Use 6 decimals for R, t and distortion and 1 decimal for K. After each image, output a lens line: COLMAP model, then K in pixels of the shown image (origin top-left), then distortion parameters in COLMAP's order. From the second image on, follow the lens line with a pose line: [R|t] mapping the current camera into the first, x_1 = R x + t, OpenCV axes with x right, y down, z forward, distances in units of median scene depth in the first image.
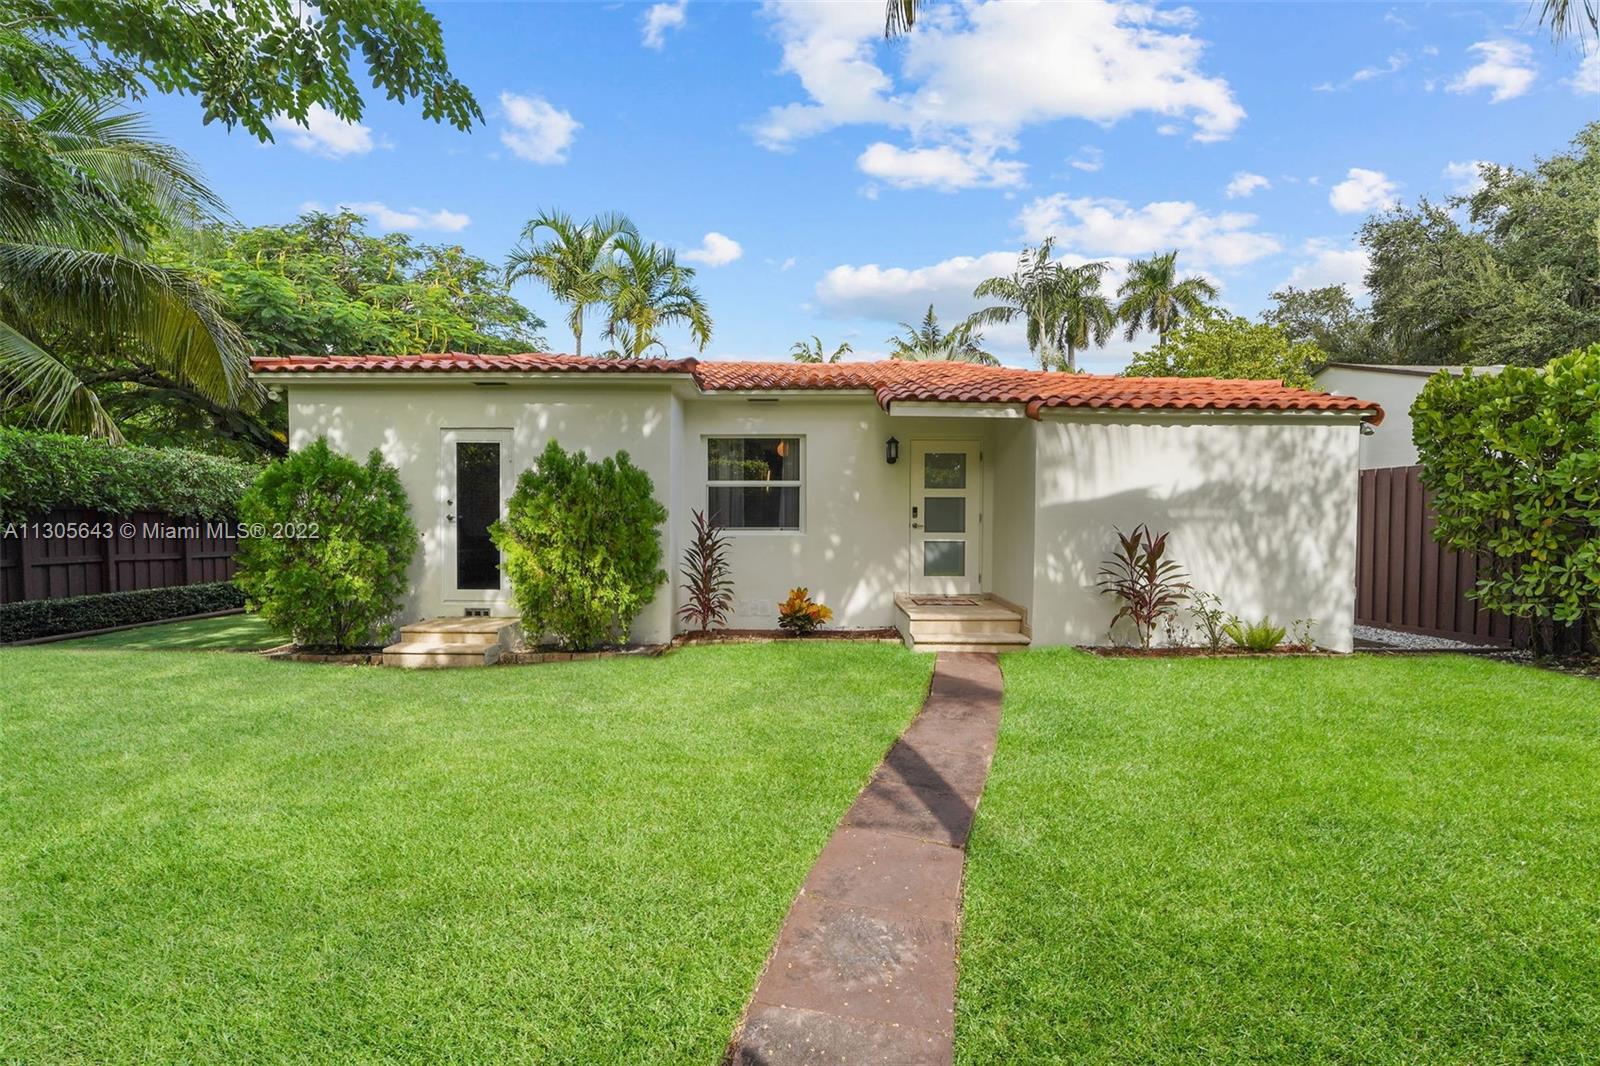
lens RADIAL K [[656.2, 0, 806.9], [0, 656.2, 525.9], [0, 0, 1]] dist [-0.005072, 0.000118]
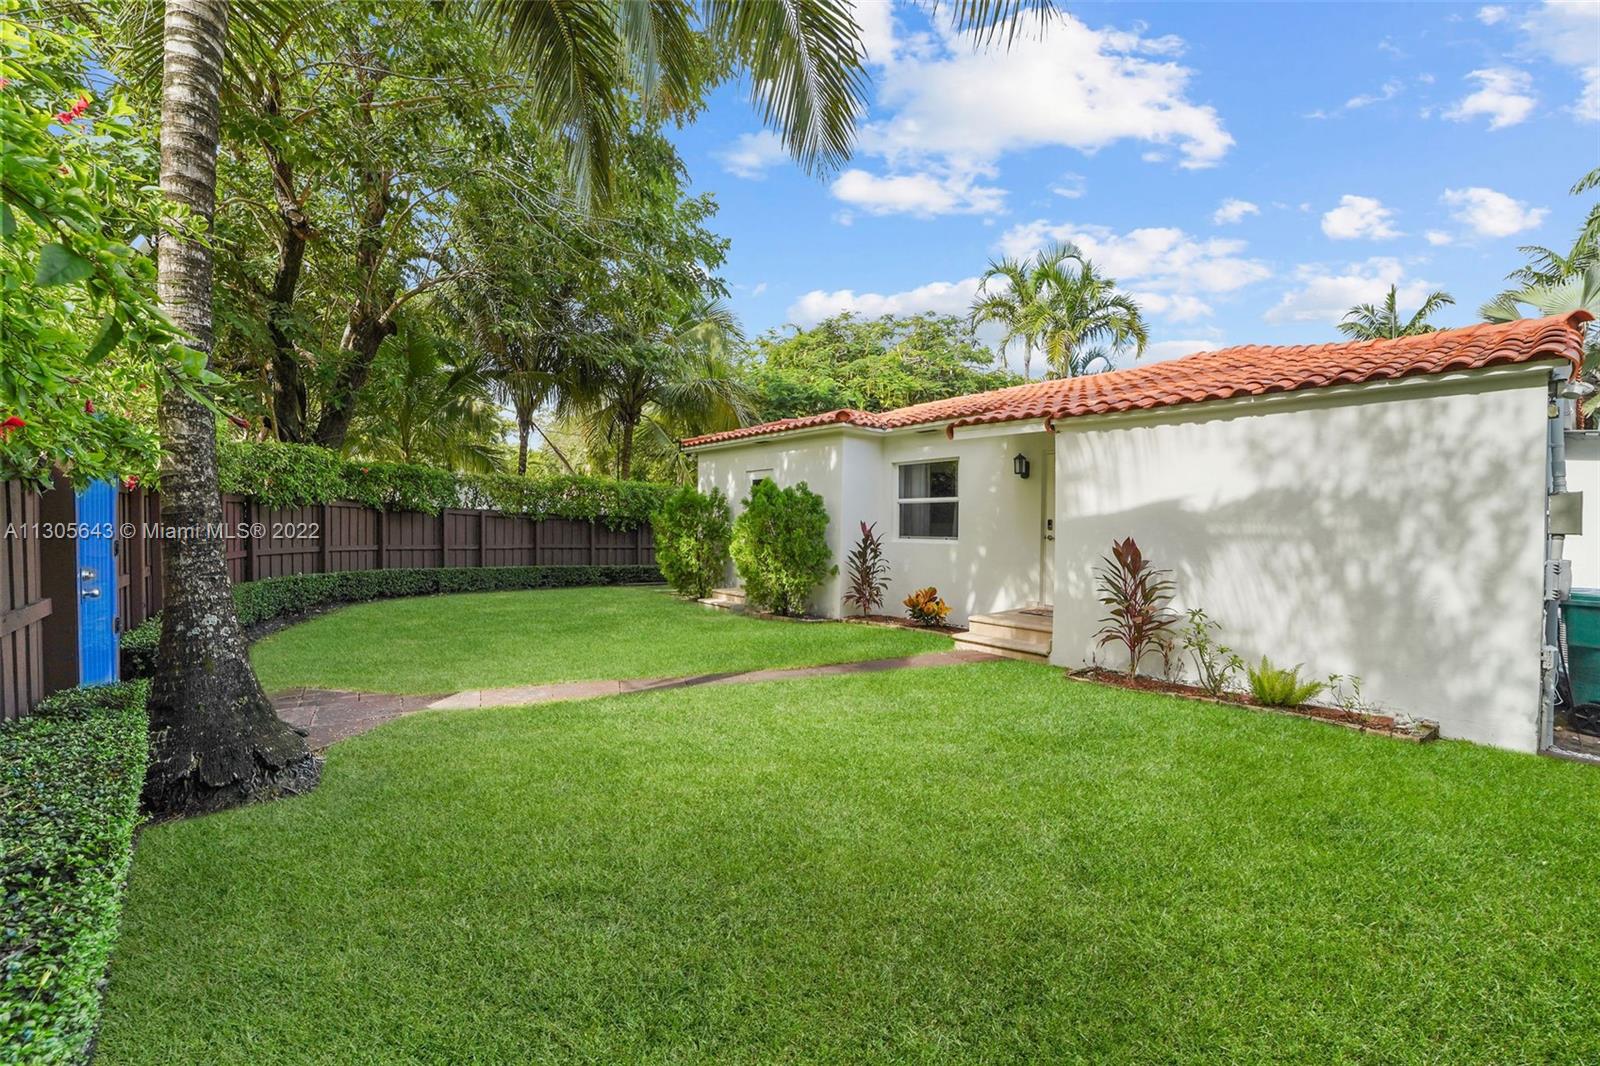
lens RADIAL K [[656.2, 0, 798.6], [0, 656.2, 537.2], [0, 0, 1]] dist [-0.005072, 0.000118]
pose [[0.631544, 0.021163, -0.775051, 0.867098], [-0.024371, 0.999675, 0.007438, -0.001451], [0.774957, 0.014192, 0.631855, 0.074805]]
